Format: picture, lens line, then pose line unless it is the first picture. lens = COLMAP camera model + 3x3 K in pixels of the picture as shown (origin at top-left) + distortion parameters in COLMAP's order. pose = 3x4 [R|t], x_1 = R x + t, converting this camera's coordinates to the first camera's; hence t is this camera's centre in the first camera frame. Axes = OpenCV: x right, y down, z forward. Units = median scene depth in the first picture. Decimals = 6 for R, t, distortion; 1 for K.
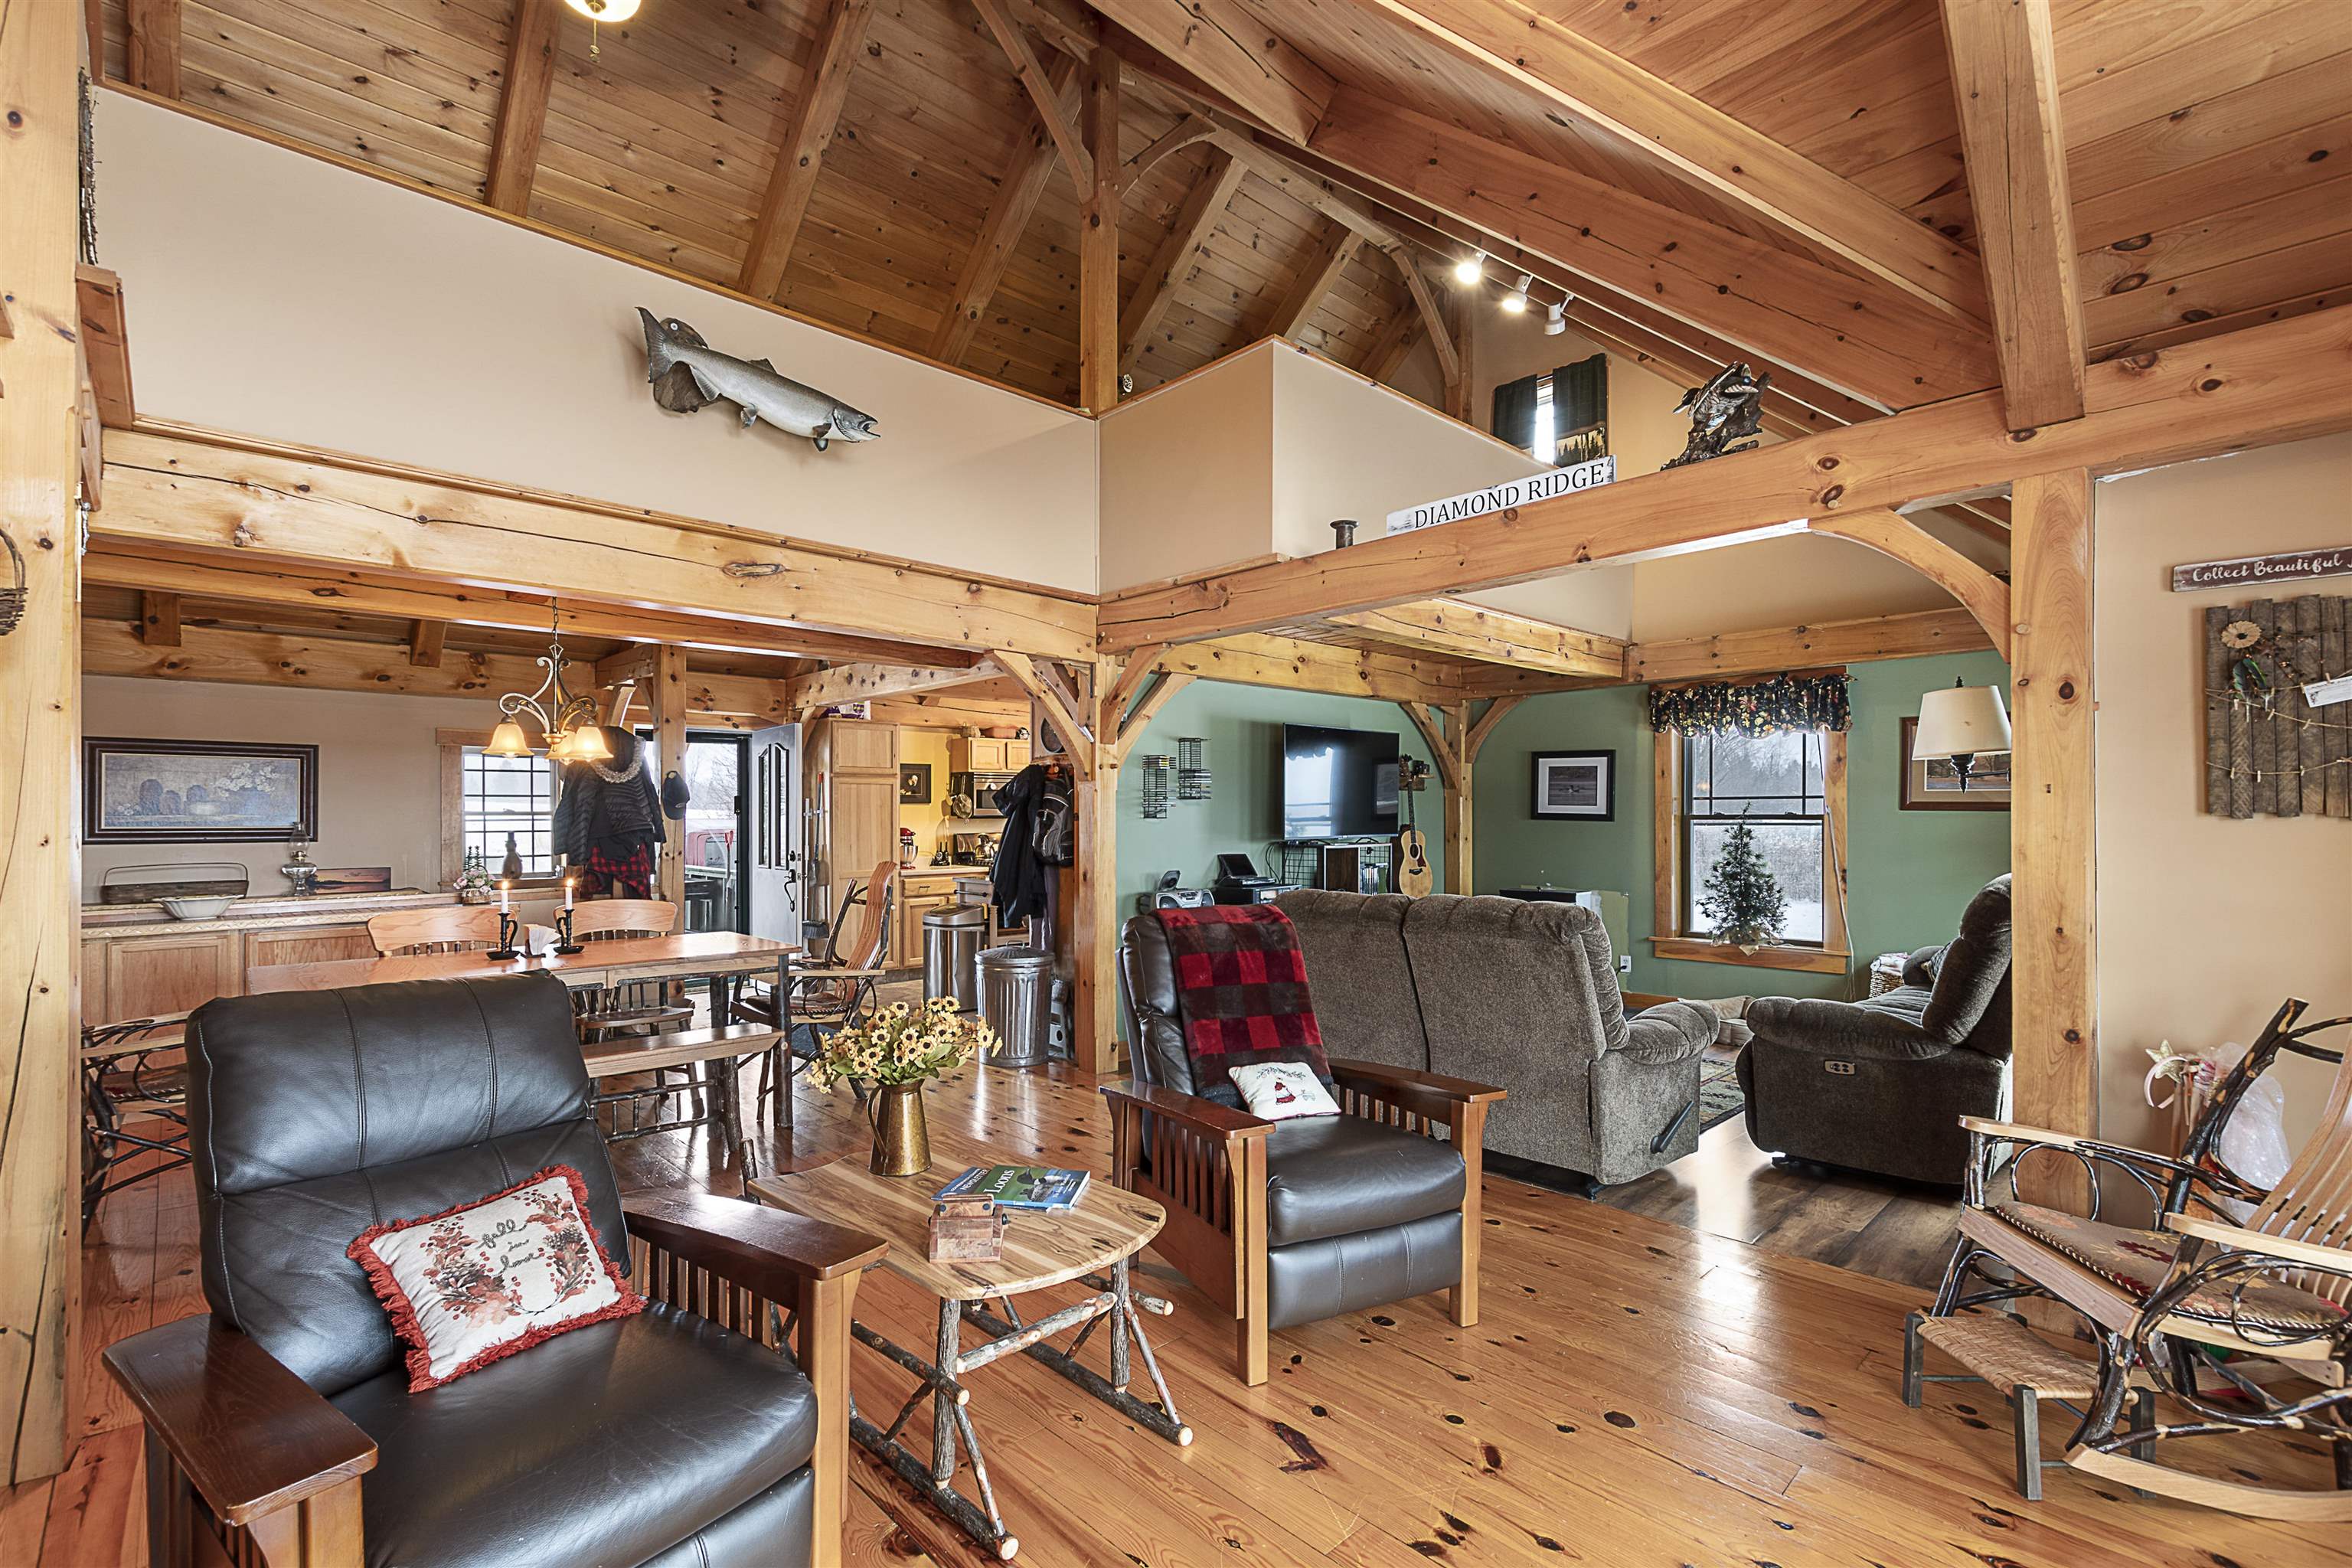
lens RADIAL K [[1034.4, 0, 1161.0], [0, 1034.4, 812.2], [0, 0, 1]] dist [0.006070, -0.003752]
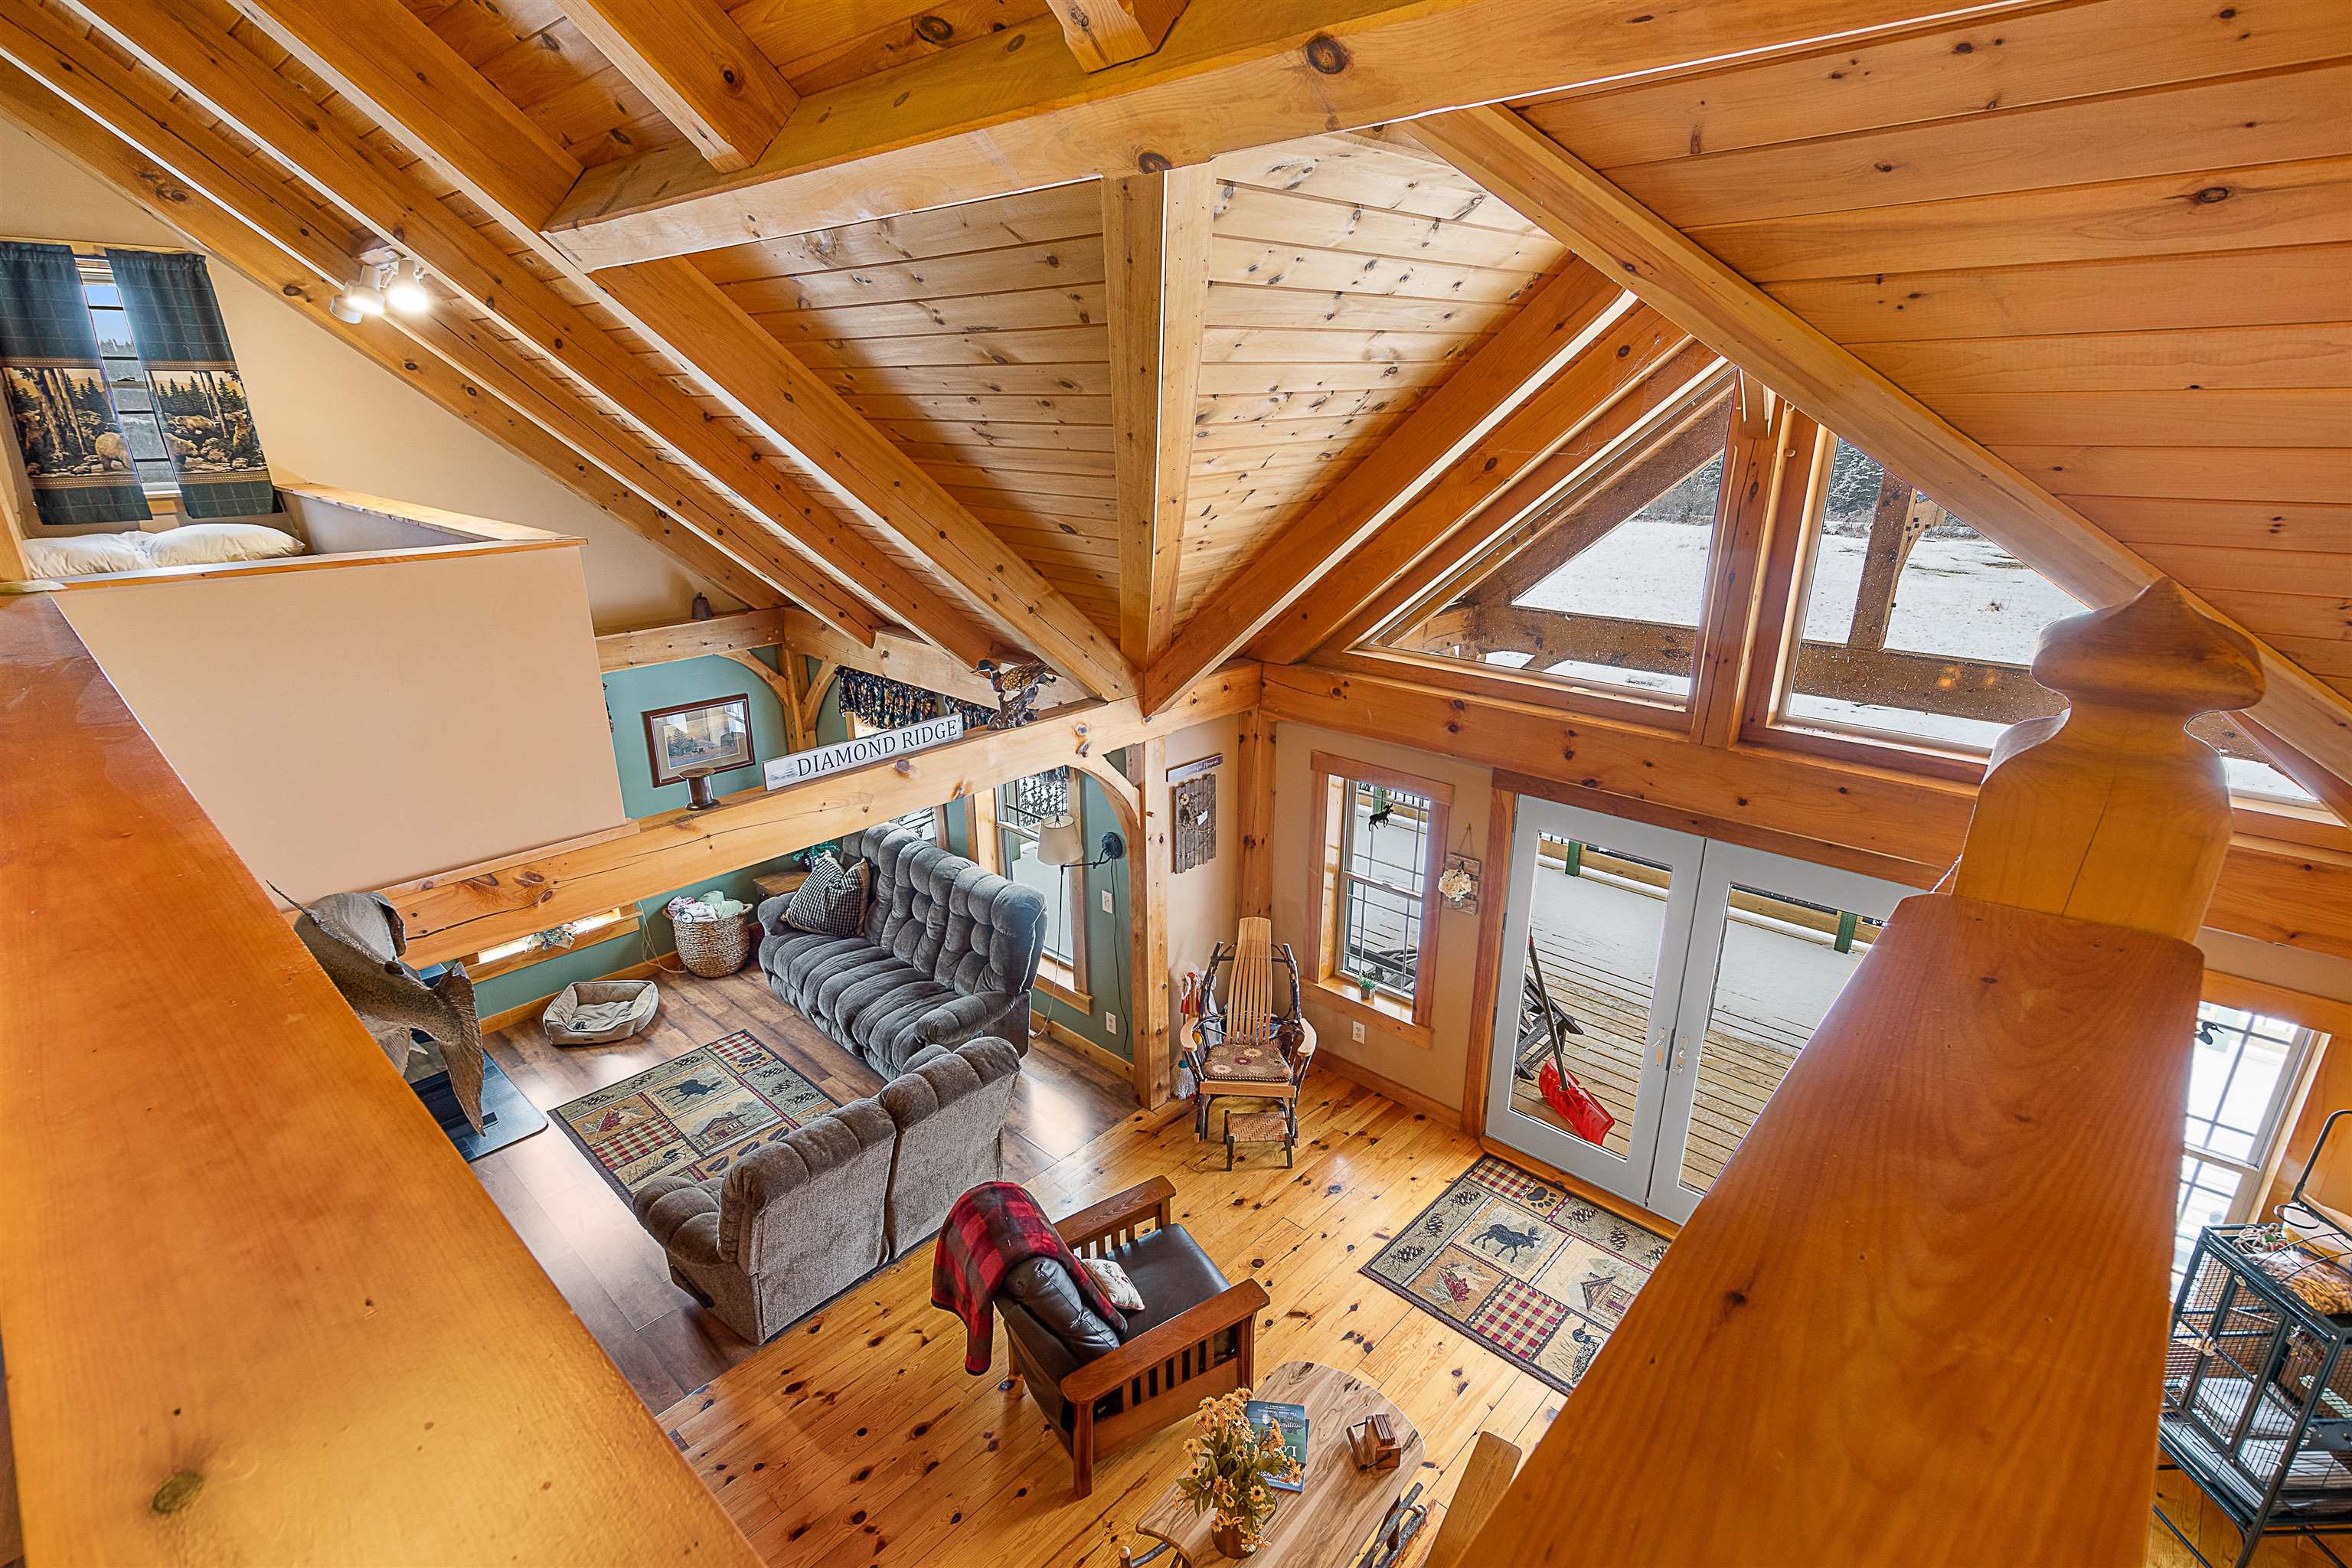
lens RADIAL K [[1114.0, 0, 1162.0], [0, 1114.0, 796.0], [0, 0, 1]] dist [0.001347, -0.003434]
pose [[-0.060671, -0.331199, 0.941608, -0.518213], [0.007391, 0.943171, 0.332225, -0.406341], [-0.998130, 0.027116, -0.054775, 0.483027]]
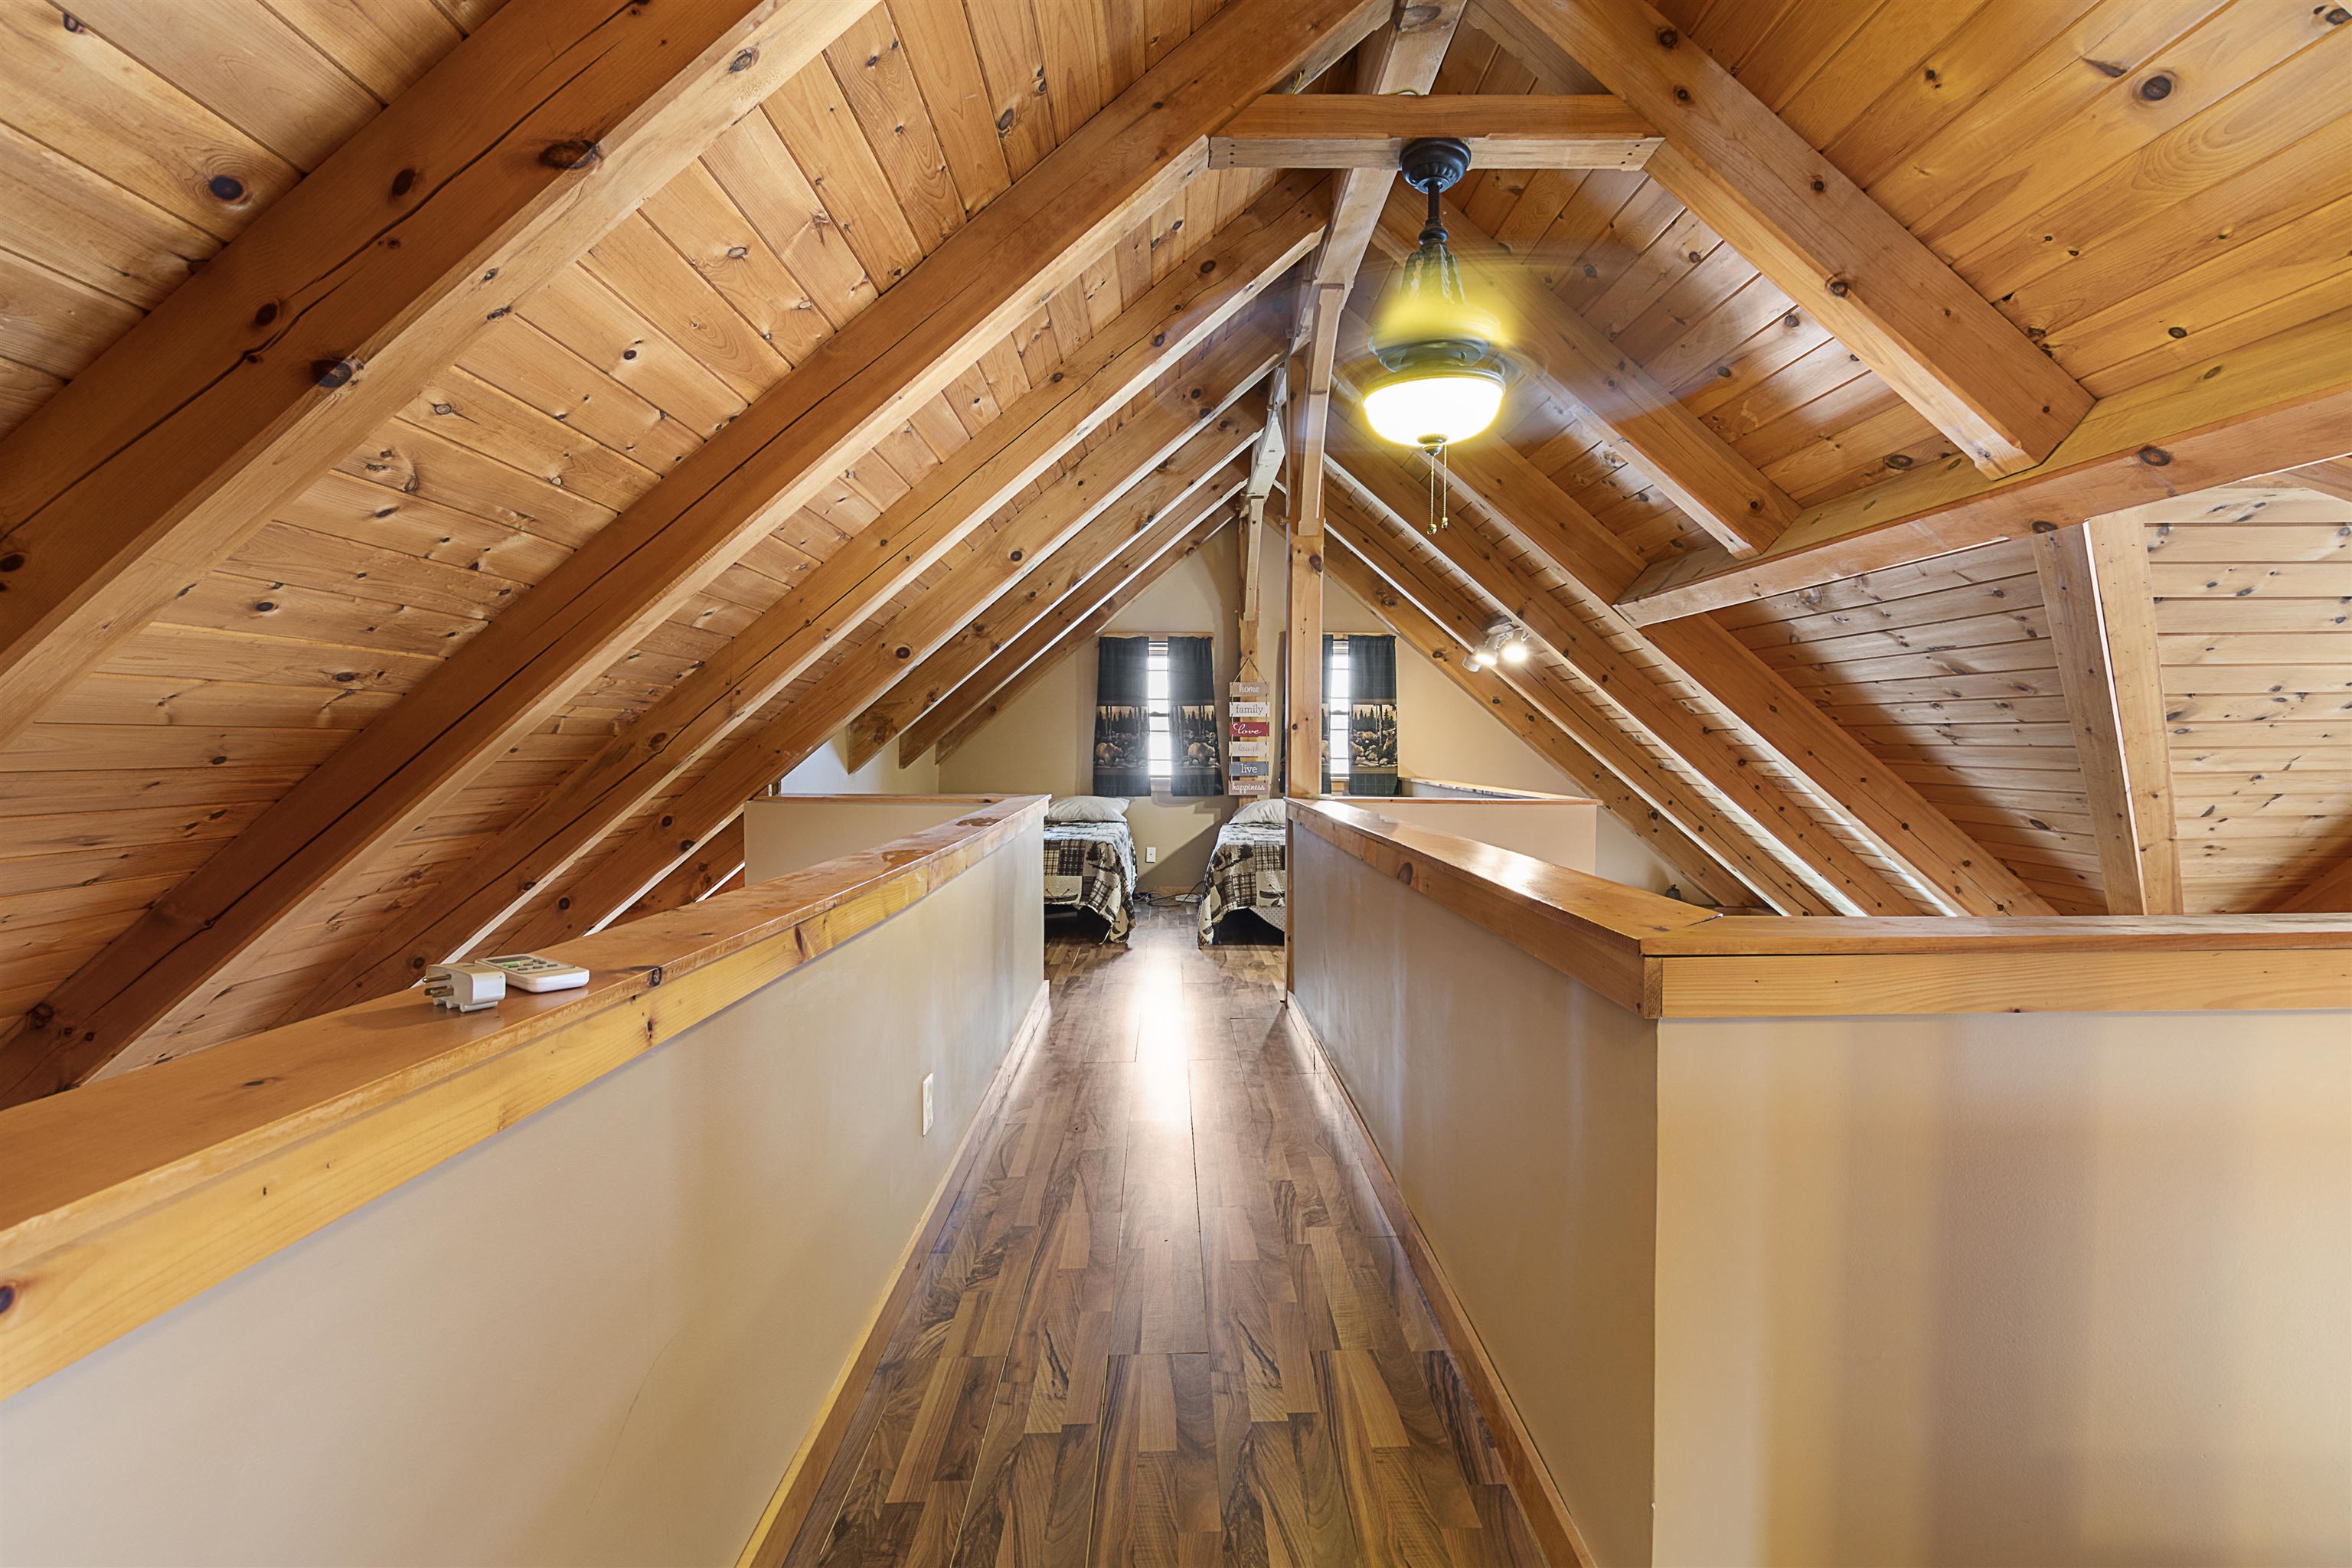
lens RADIAL K [[1114.0, 0, 1170.0], [0, 1114.0, 793.5], [0, 0, 1]] dist [0.001347, -0.003434]
pose [[0.688592, -0.022307, 0.724806, -0.730349], [-0.010221, 0.999129, 0.040460, -0.377584], [-0.725077, -0.035268, 0.687764, 0.410981]]
